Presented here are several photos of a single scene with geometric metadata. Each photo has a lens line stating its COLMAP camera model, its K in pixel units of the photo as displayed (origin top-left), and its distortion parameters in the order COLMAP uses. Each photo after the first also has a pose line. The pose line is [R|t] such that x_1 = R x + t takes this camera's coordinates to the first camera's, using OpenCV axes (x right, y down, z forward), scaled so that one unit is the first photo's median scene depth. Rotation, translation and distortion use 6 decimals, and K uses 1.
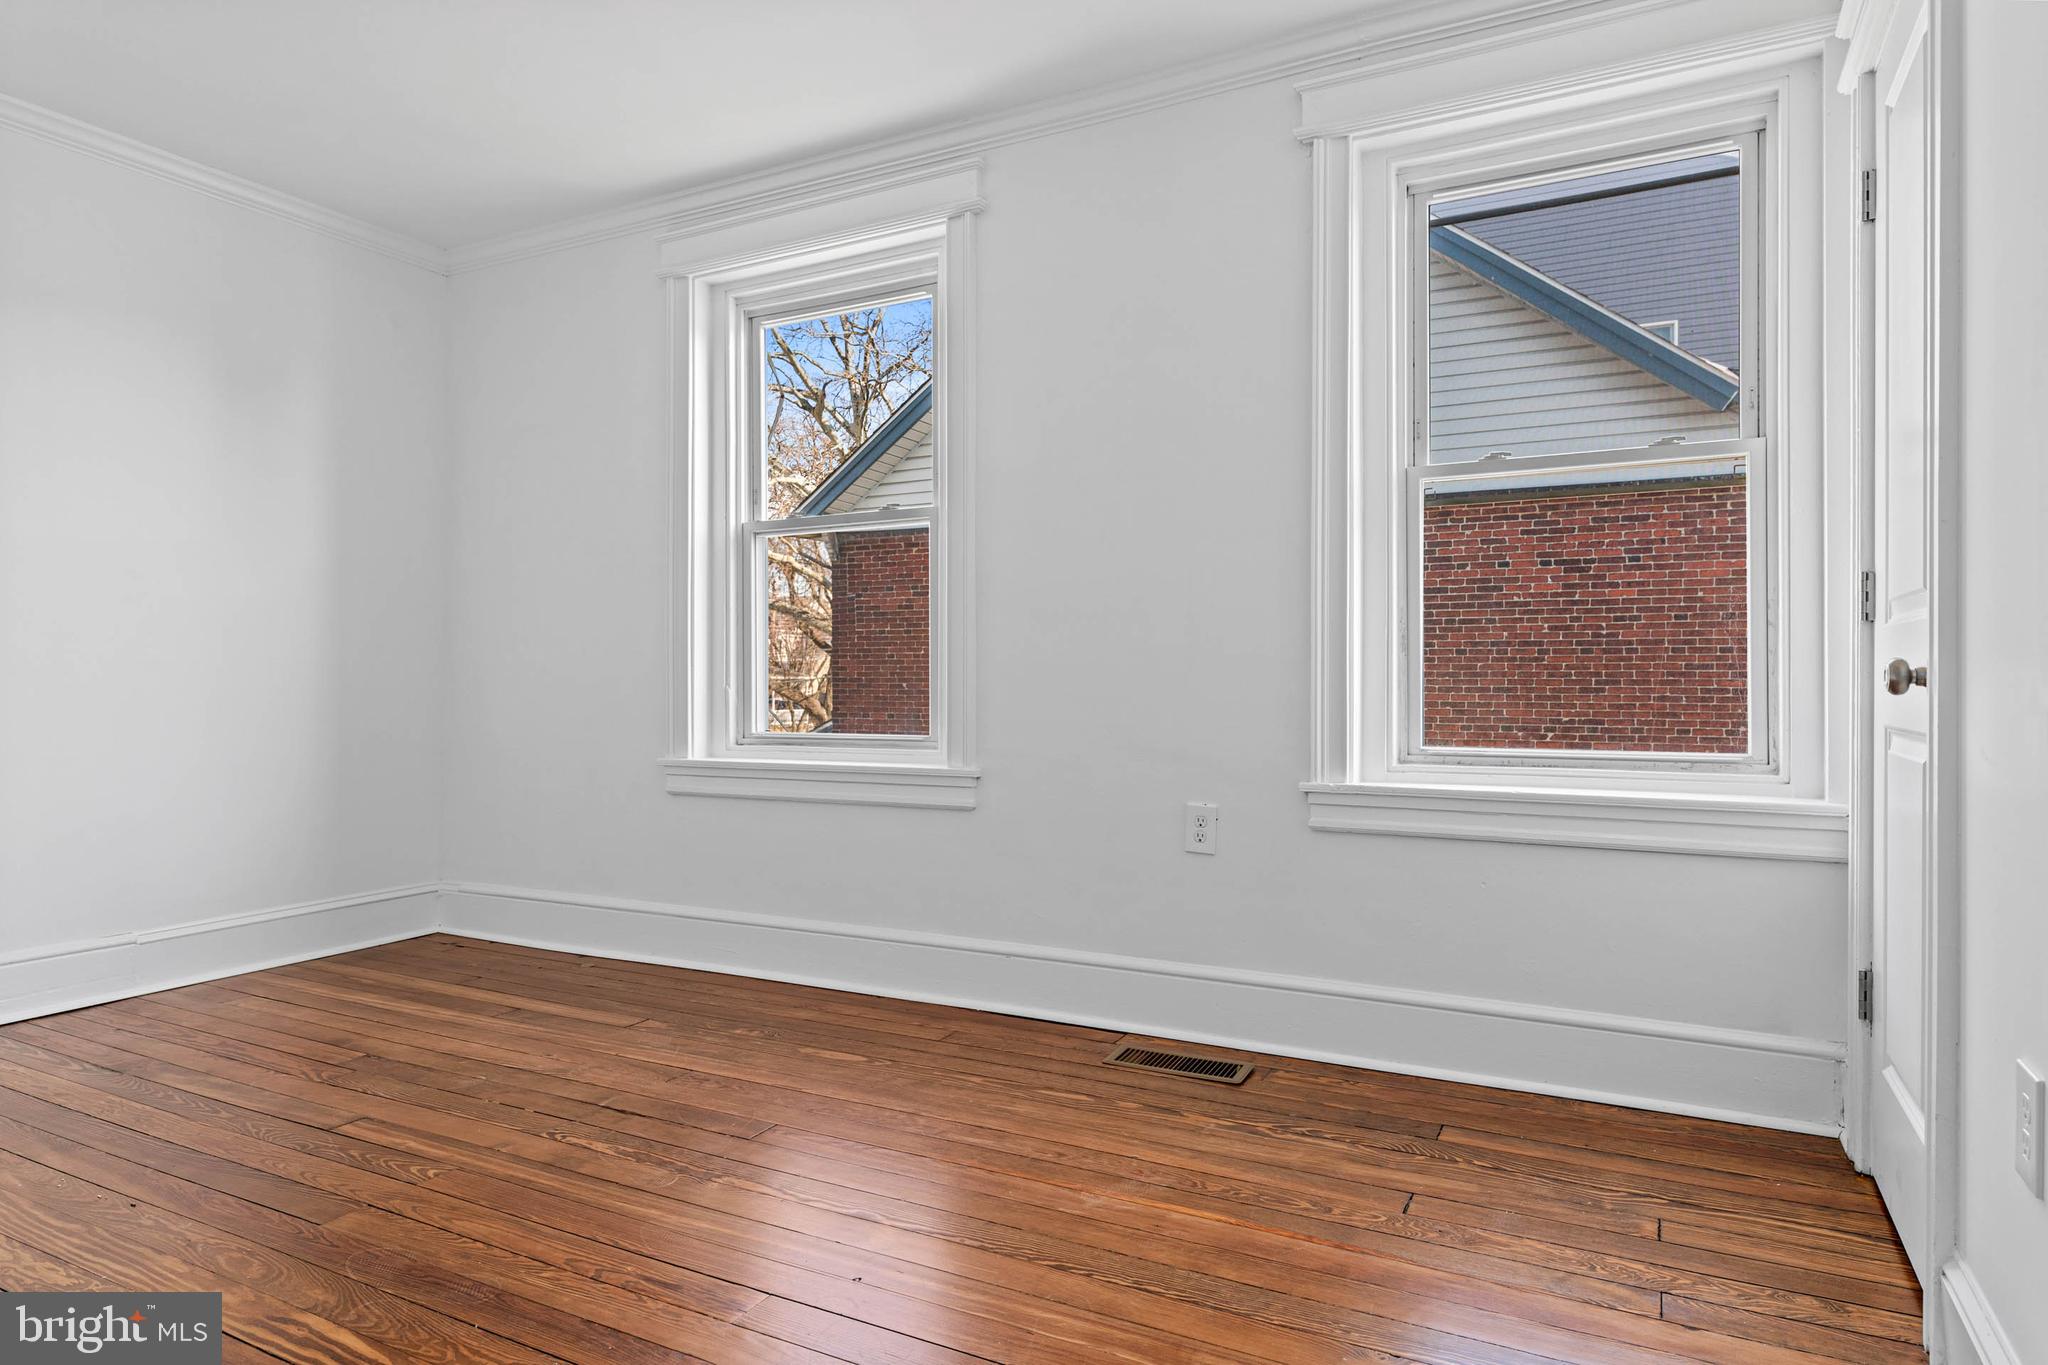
lens RADIAL K [[1197.5, 0, 1024.0], [0, 1197.5, 682.5], [0, 0, 1]] dist [0.021342, -0.002083]
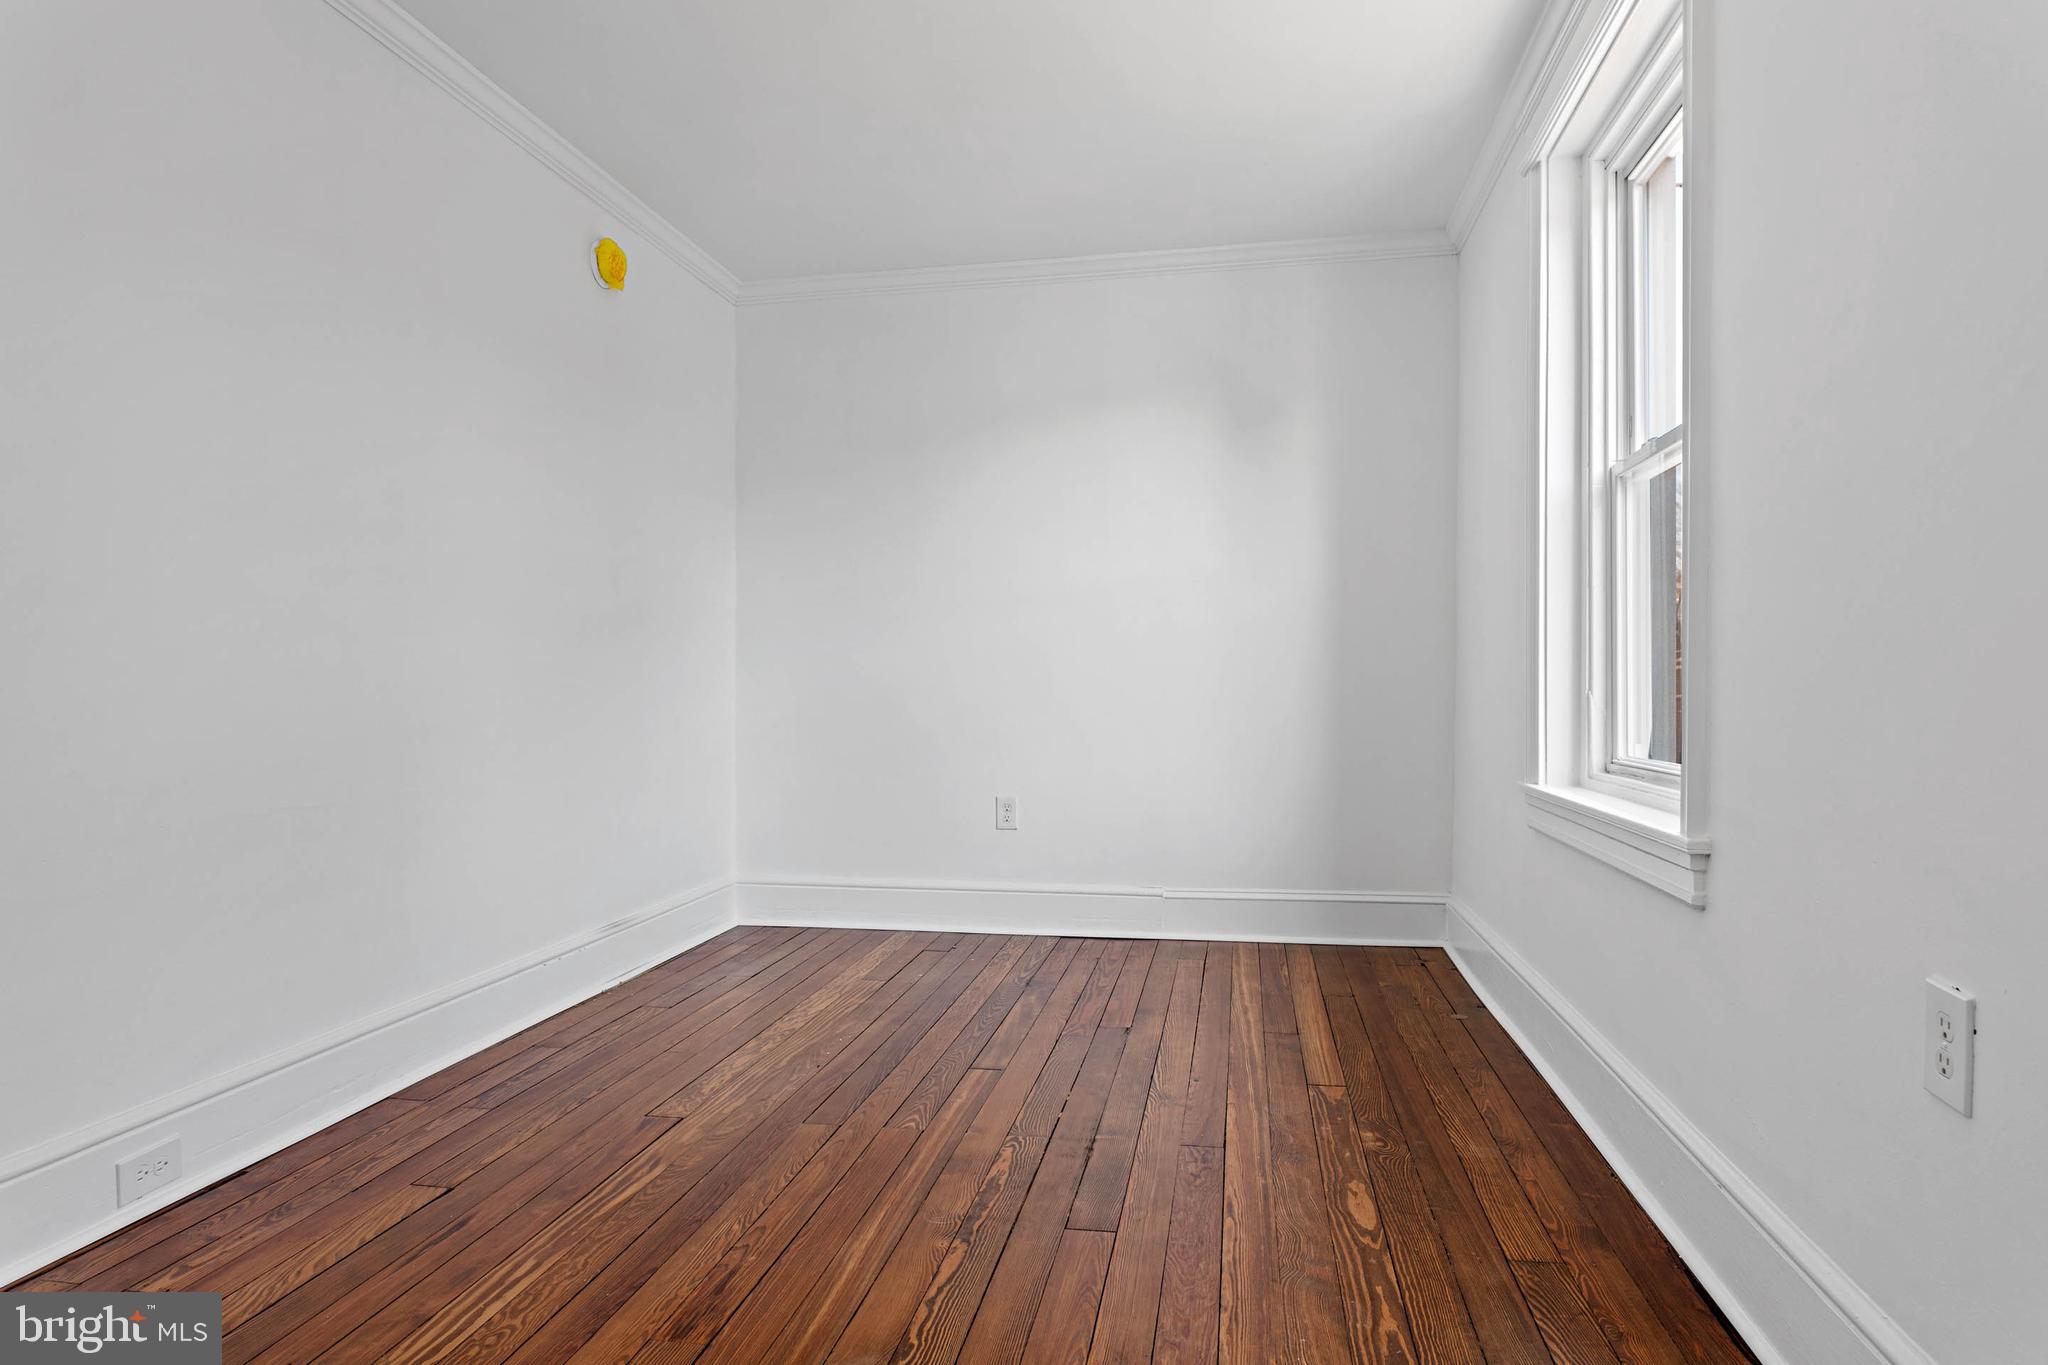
lens RADIAL K [[1197.5, 0, 1024.0], [0, 1197.5, 682.5], [0, 0, 1]] dist [0.021342, -0.002083]
pose [[0.303184, -0.003766, -0.952924, 0.503699], [0.000630, 0.999993, -0.003752, -0.000690], [0.952932, 0.000537, 0.303185, 0.632642]]
